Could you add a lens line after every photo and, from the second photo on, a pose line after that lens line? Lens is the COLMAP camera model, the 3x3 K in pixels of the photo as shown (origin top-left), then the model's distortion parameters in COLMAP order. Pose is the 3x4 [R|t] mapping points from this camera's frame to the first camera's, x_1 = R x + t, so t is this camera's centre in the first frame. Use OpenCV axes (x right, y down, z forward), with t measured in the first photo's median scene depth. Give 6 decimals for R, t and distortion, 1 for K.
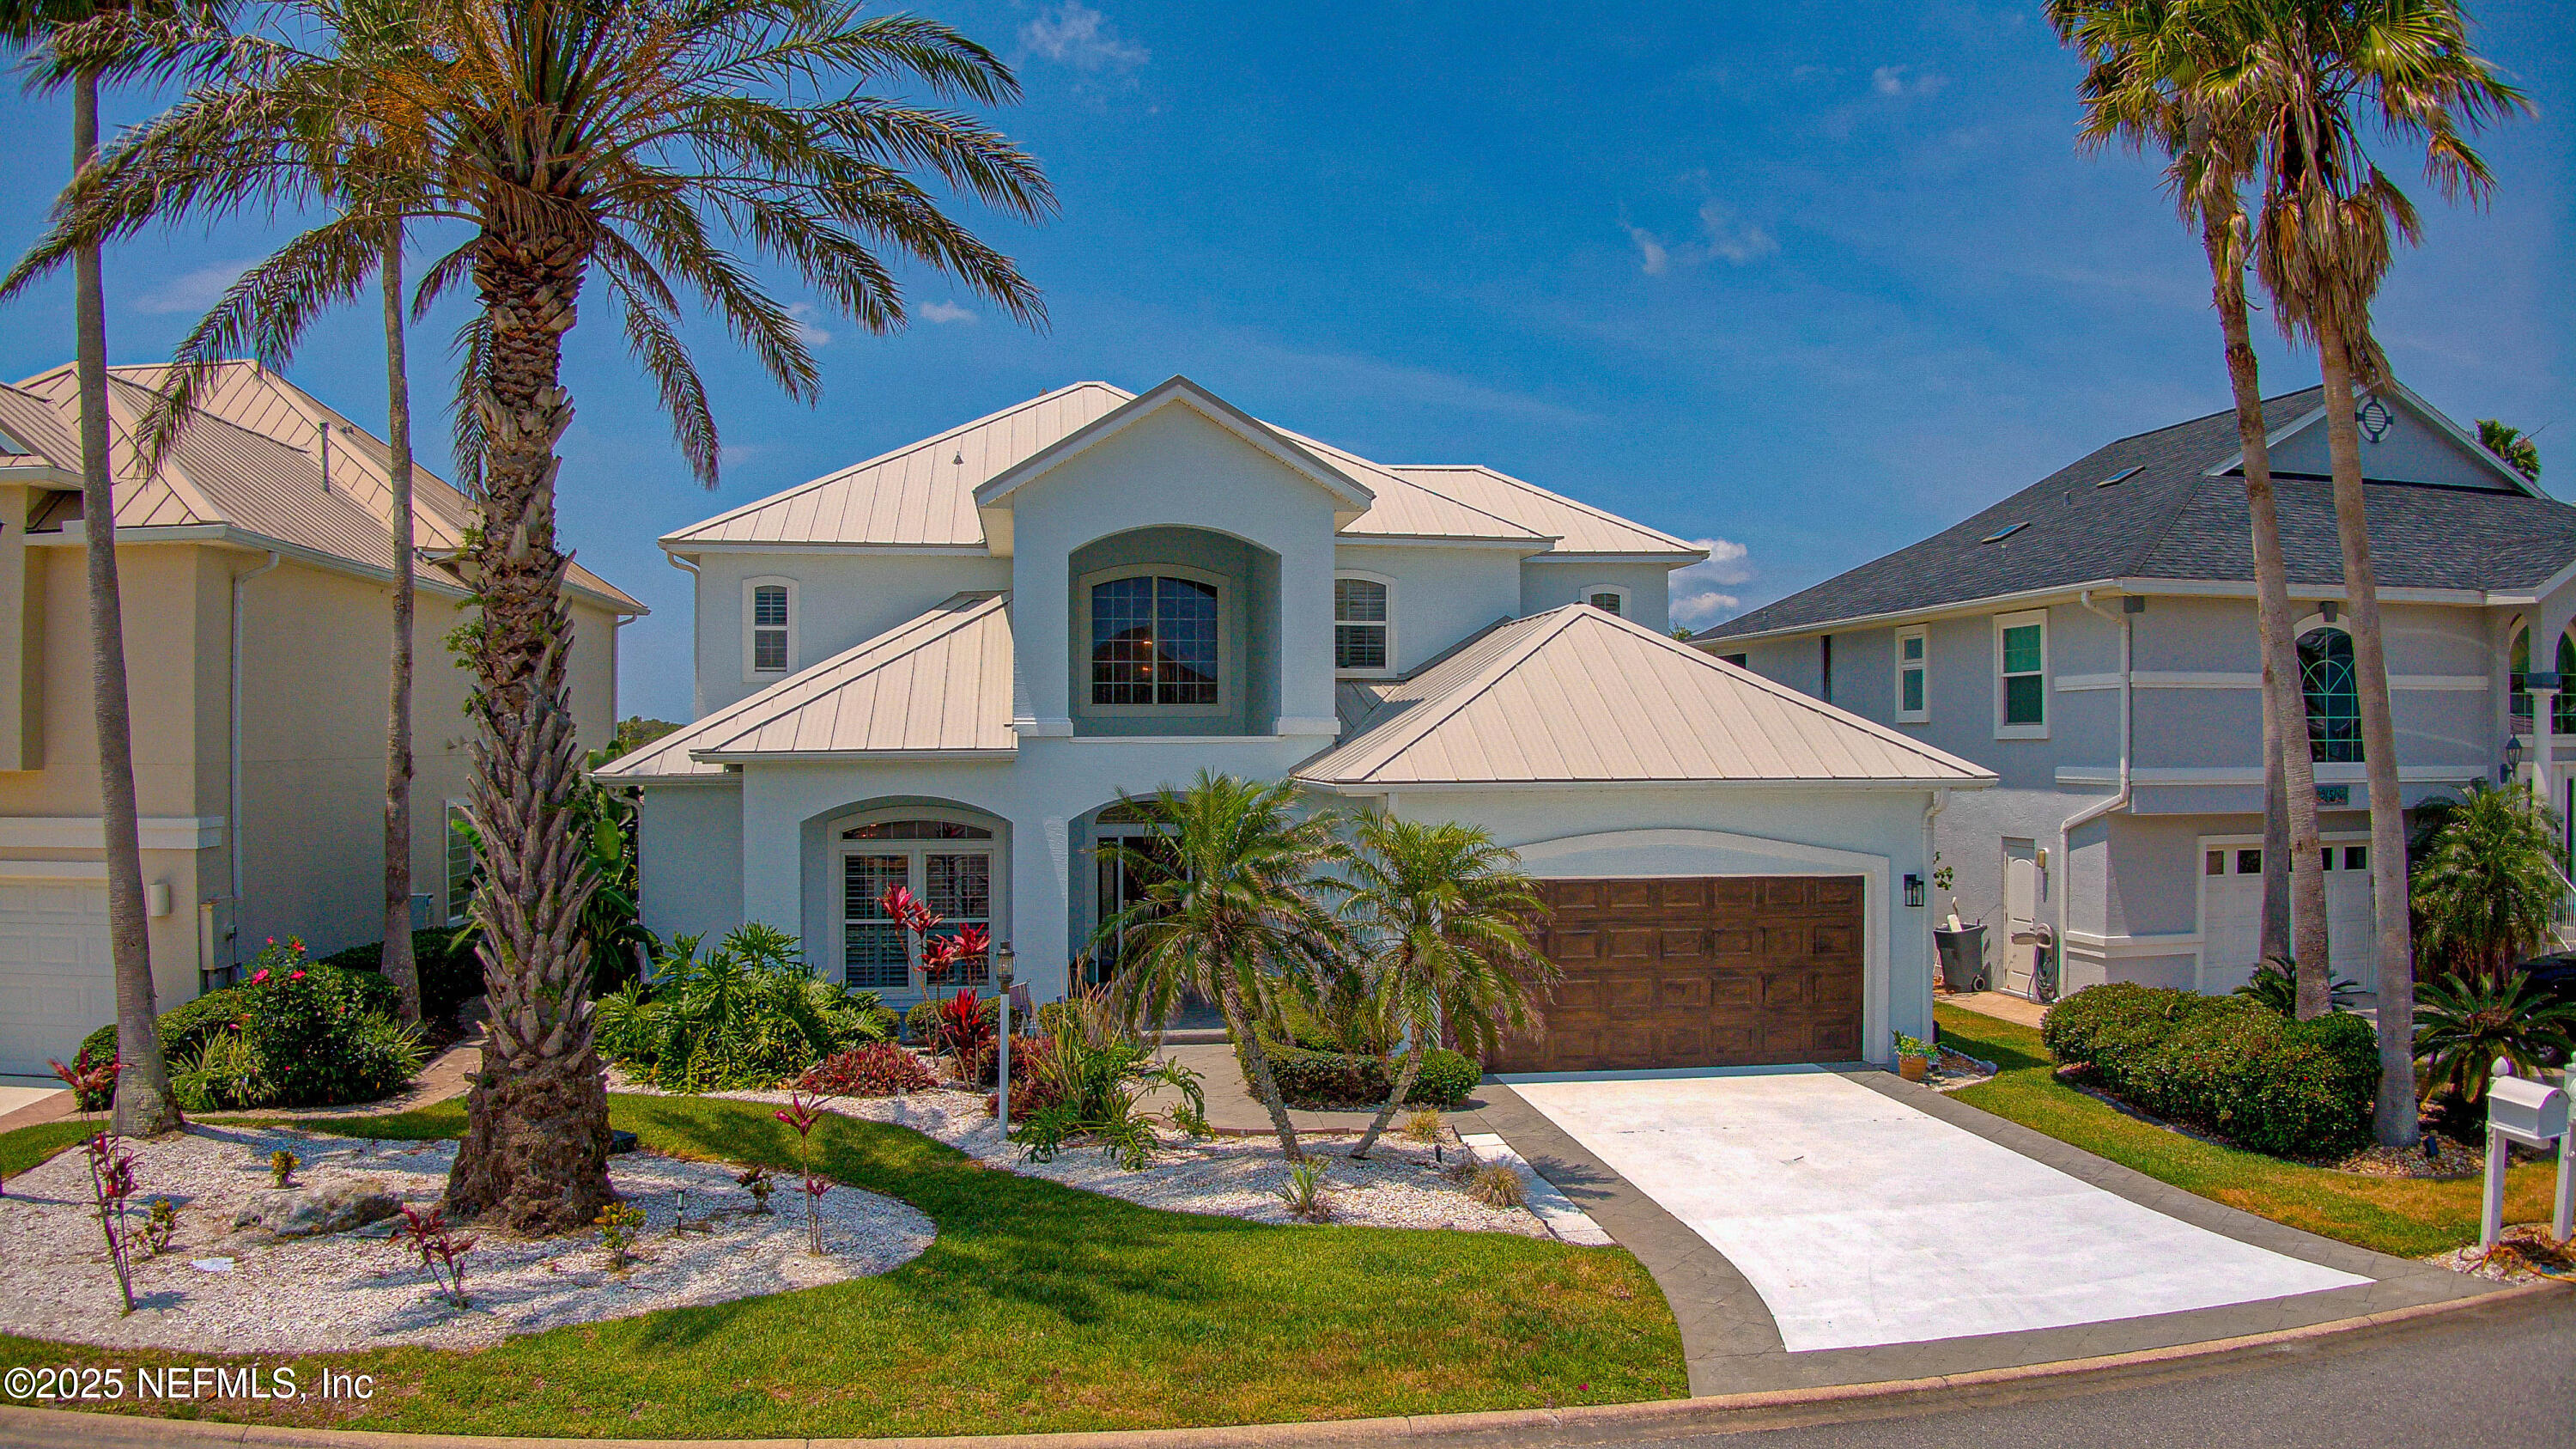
lens RADIAL K [[1851.3, 0, 1288.0], [0, 1851.3, 724.5], [0, 0, 1]] dist [-0.144039, -0.064053]
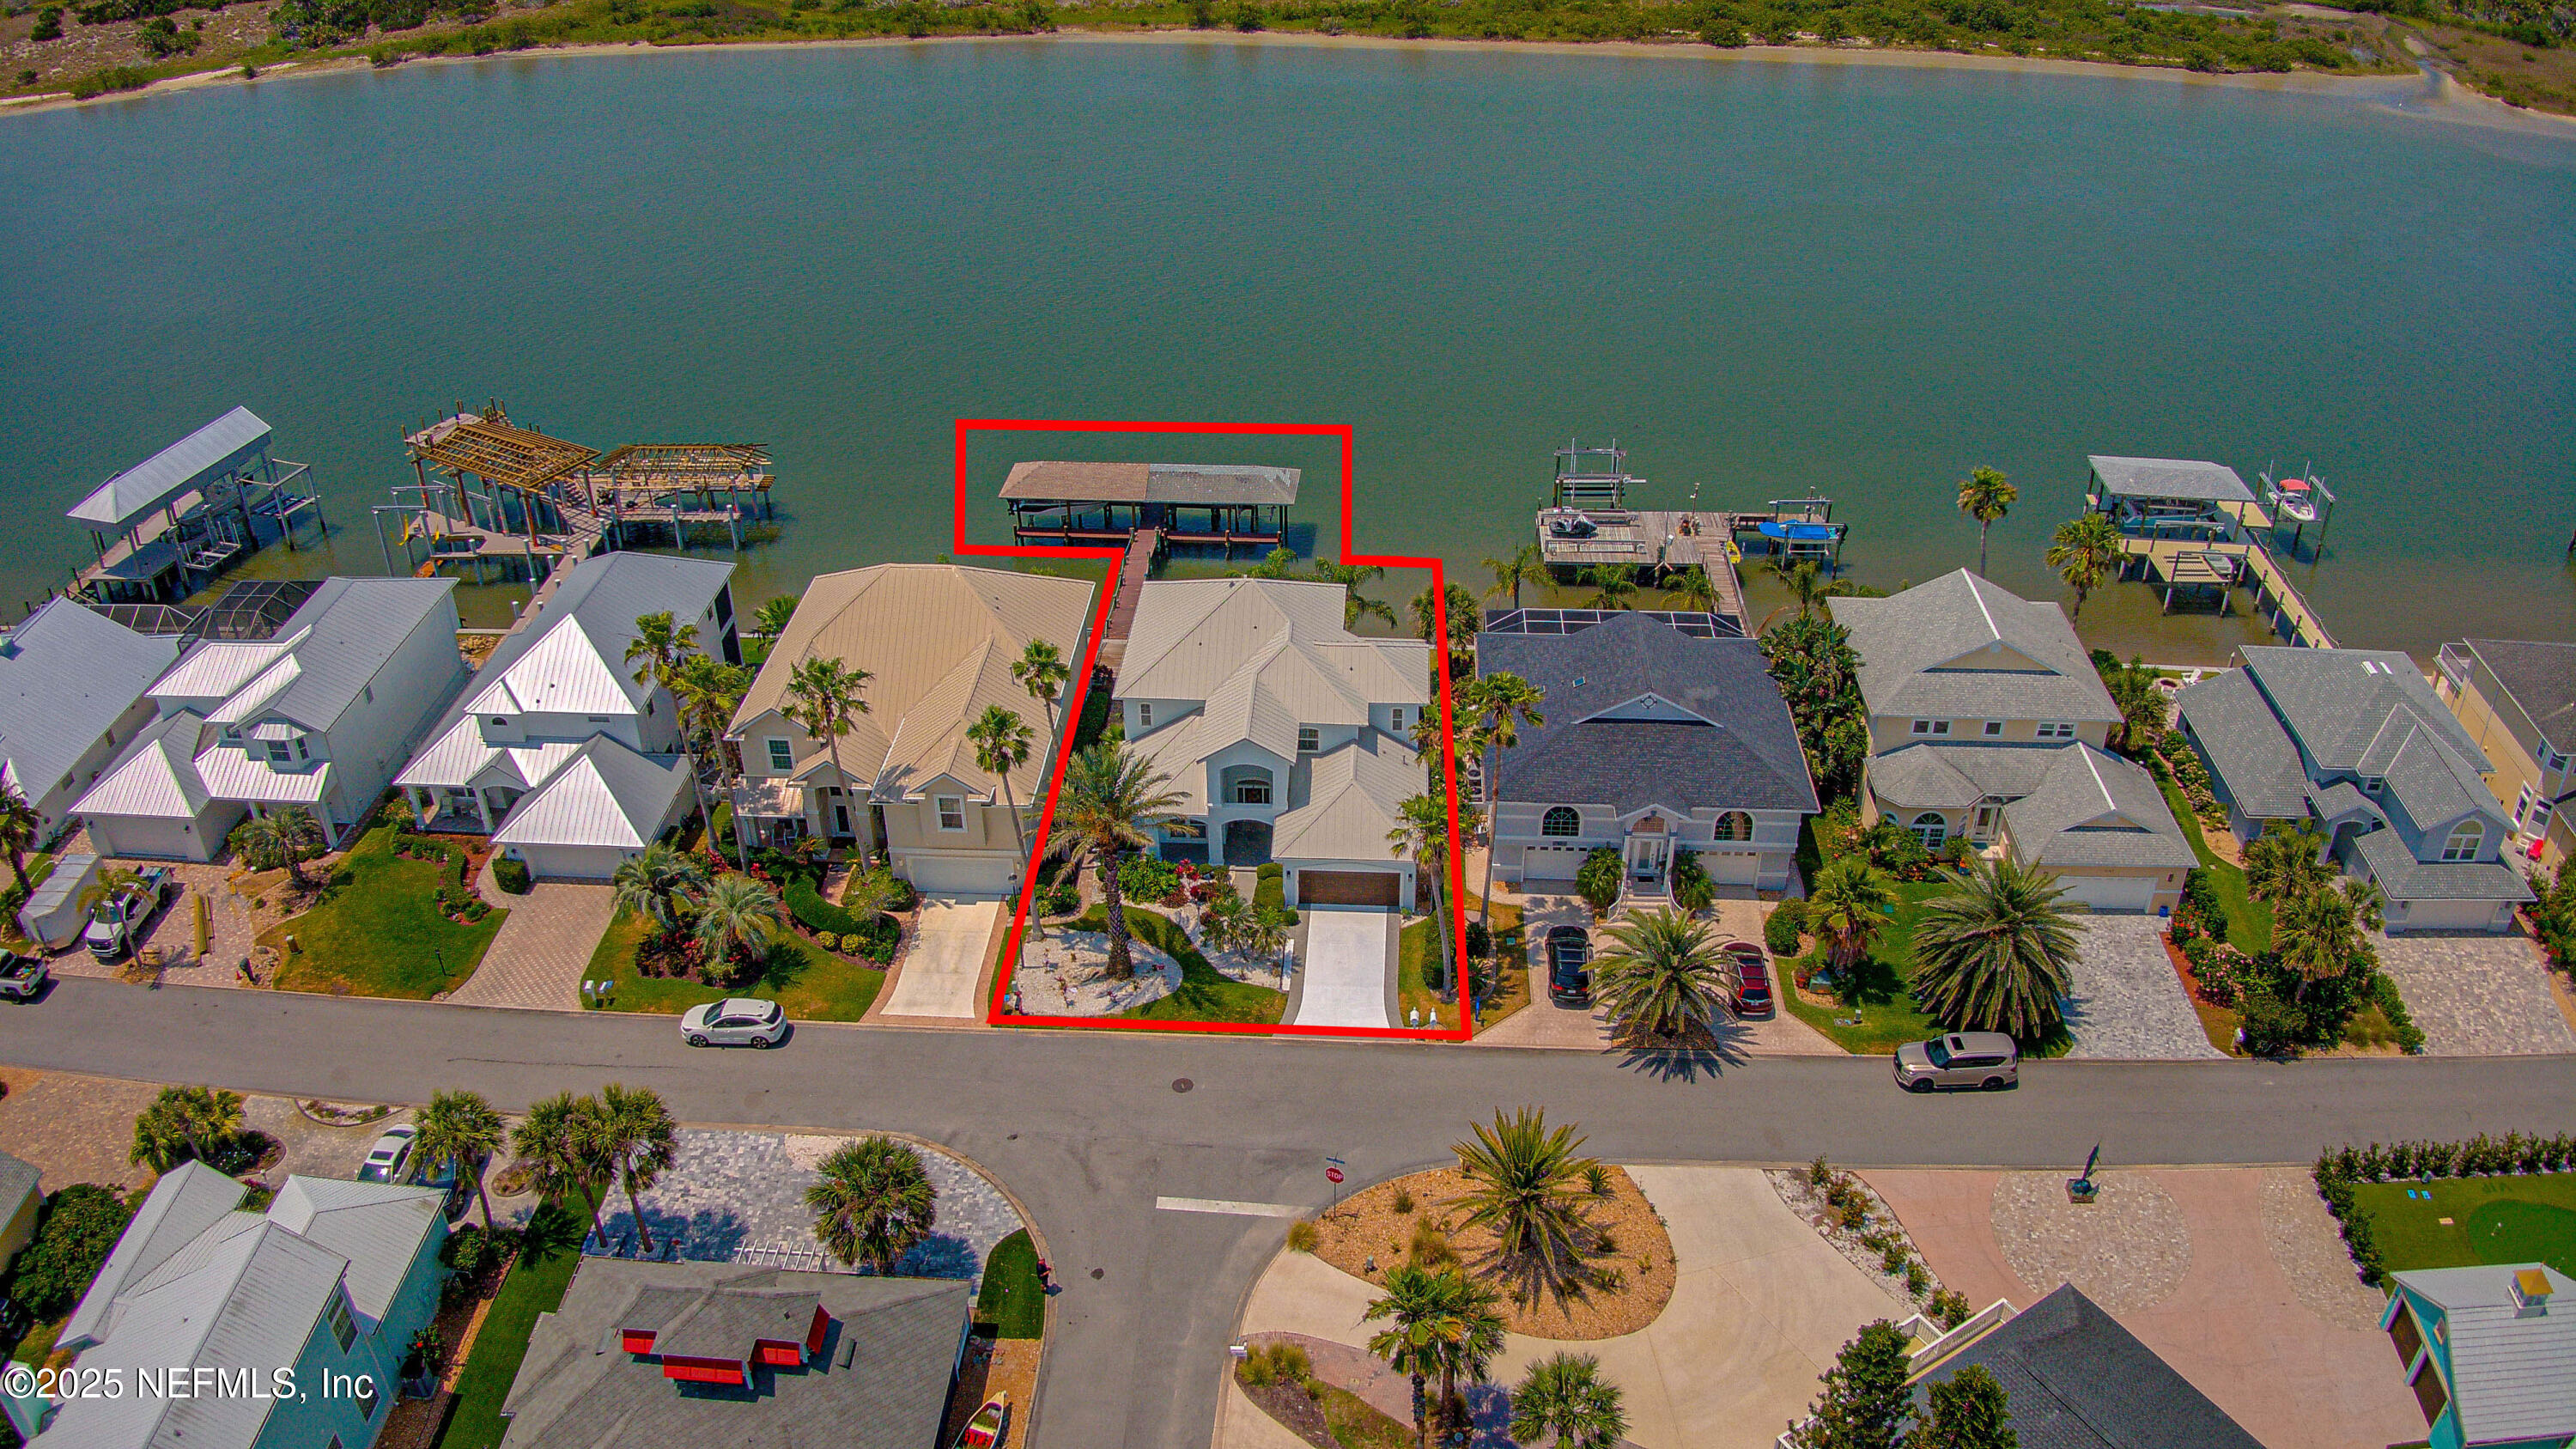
lens RADIAL K [[1947.6, 0, 1288.0], [0, 1947.6, 724.5], [0, 0, 1]] dist [-0.078805, -0.000648]
pose [[0.981108, 0.098159, -0.166707, 0.947769], [0.007980, 0.840450, 0.541831, -3.236601], [0.193295, -0.532925, 0.823789, -3.169600]]
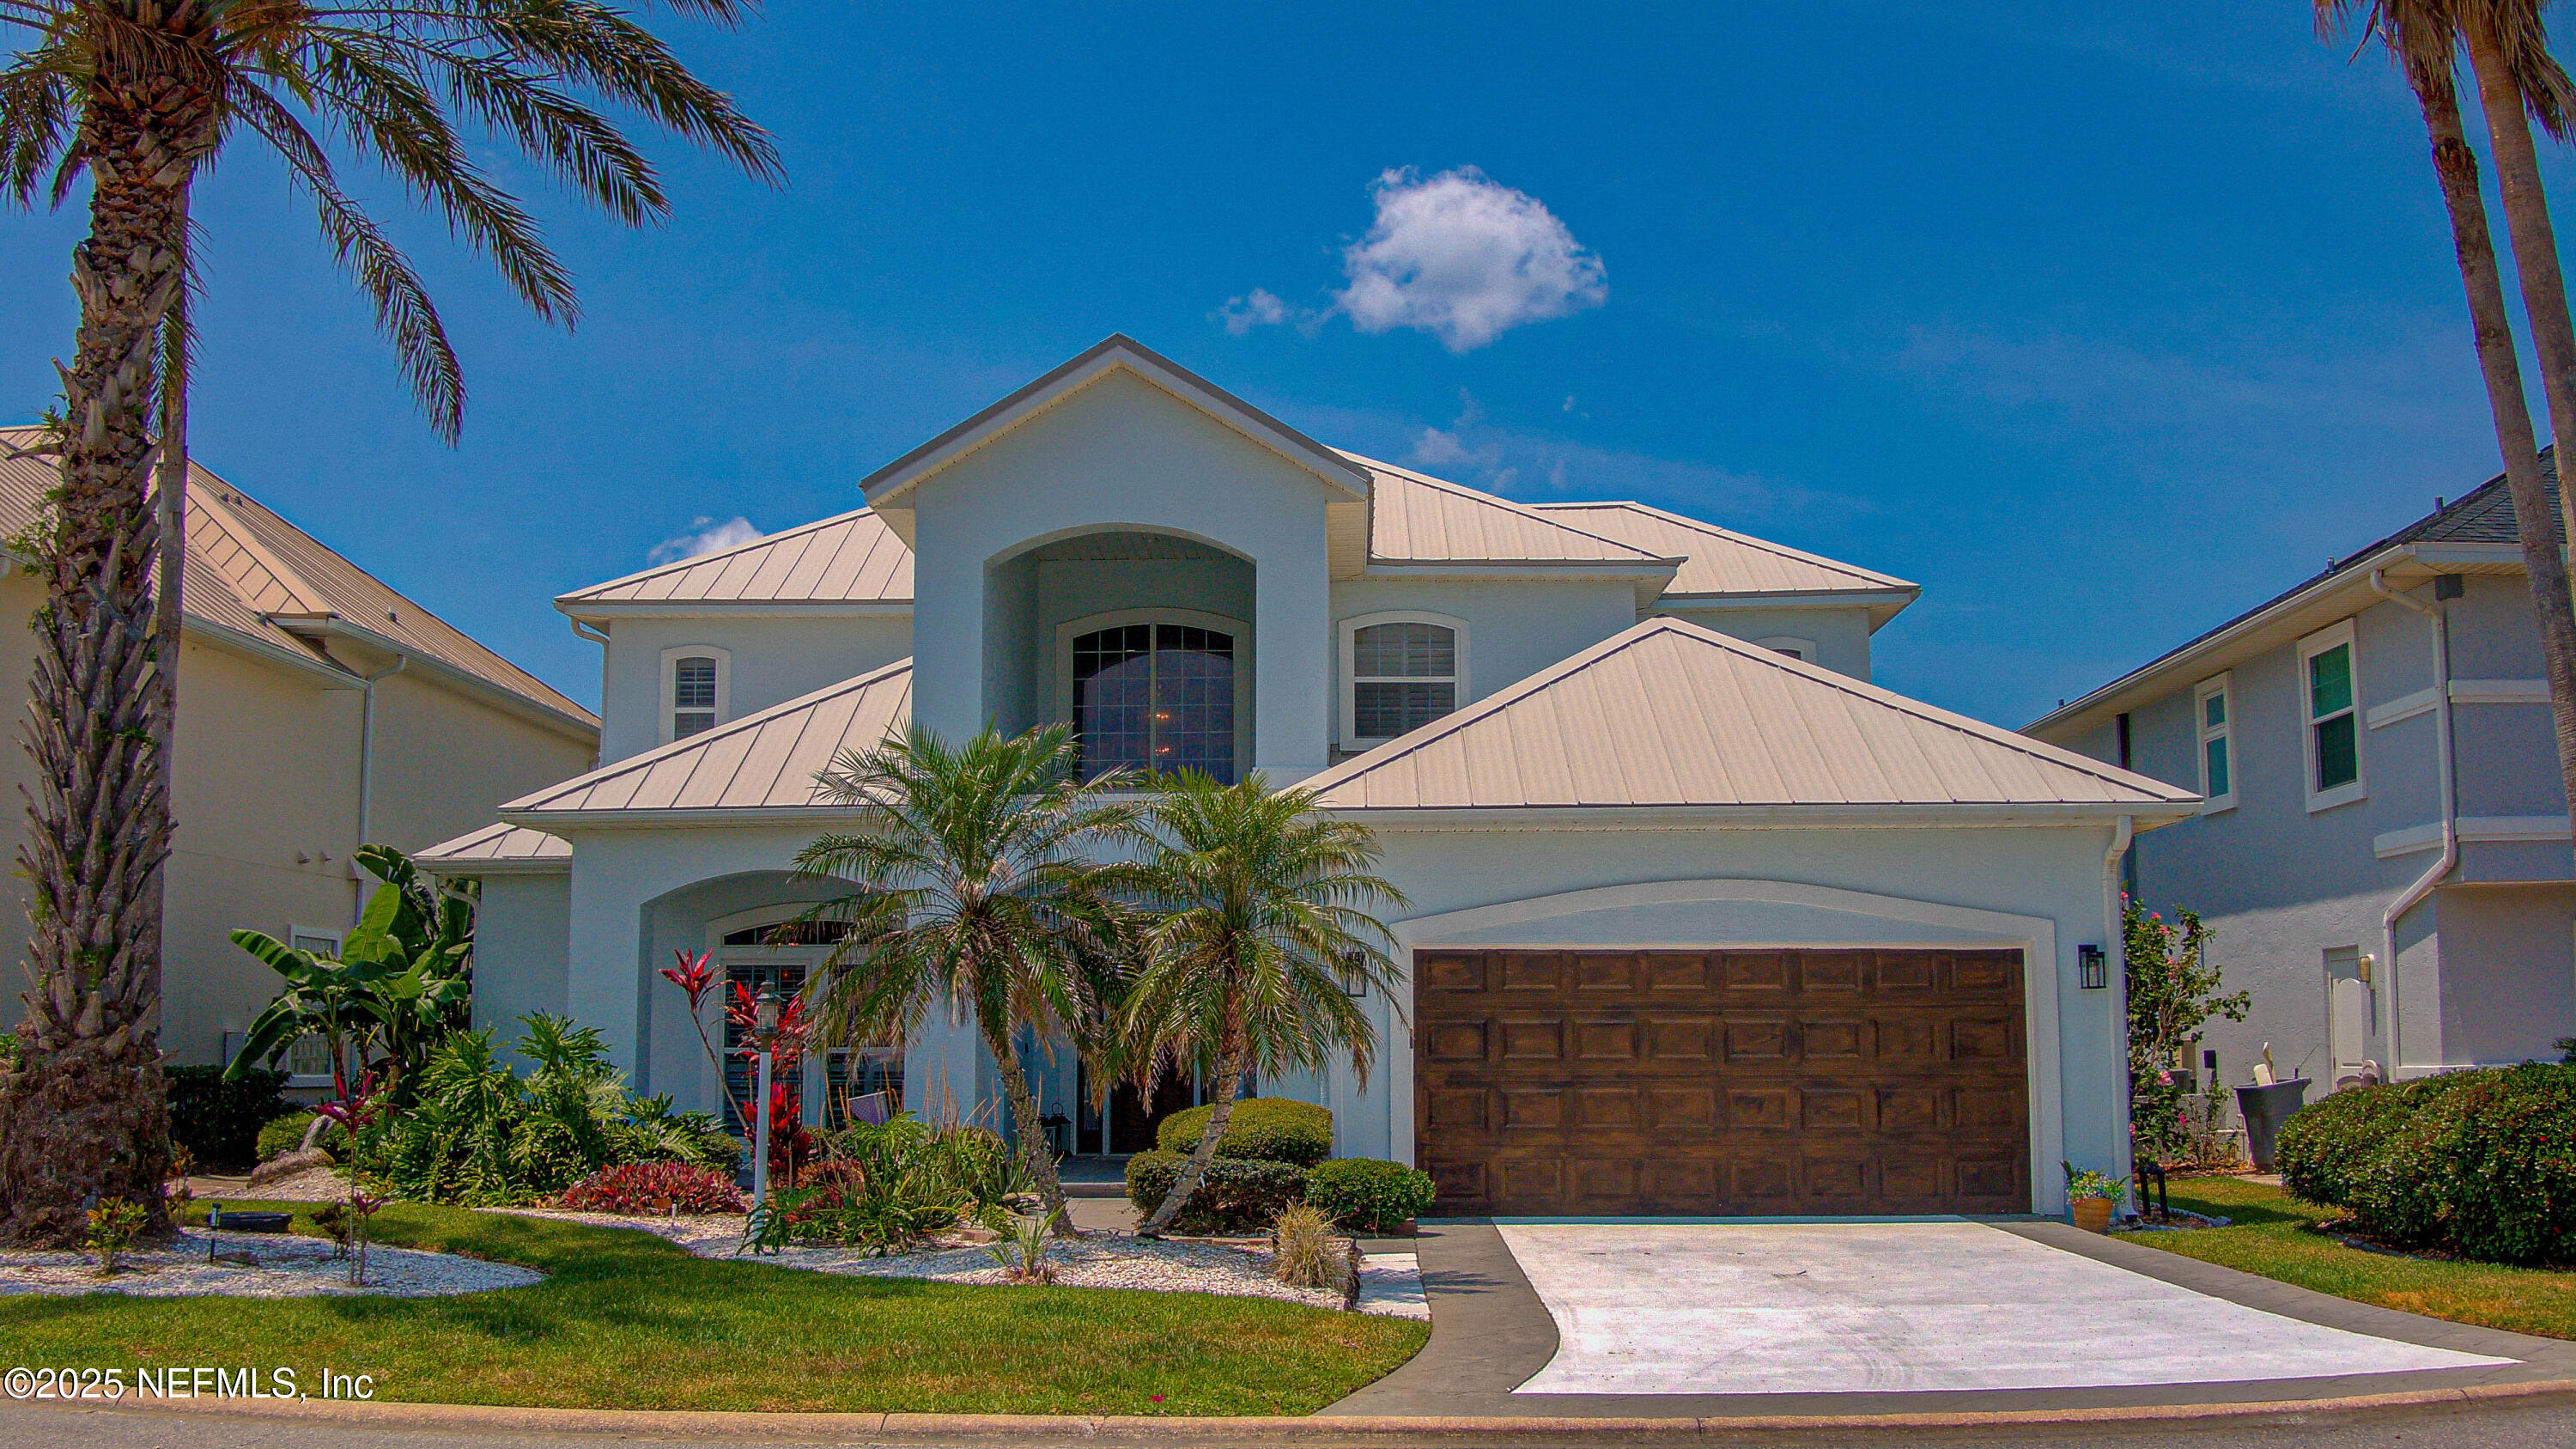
lens RADIAL K [[2409.6, 0, 1288.0], [0, 2409.6, 724.5], [0, 0, 1]] dist [-0.057232, -0.254233]
pose [[0.986627, -0.024111, -0.161199, 0.223561], [0.004142, 0.992388, -0.123082, 0.132358], [0.162940, 0.120769, 0.979217, 0.032484]]
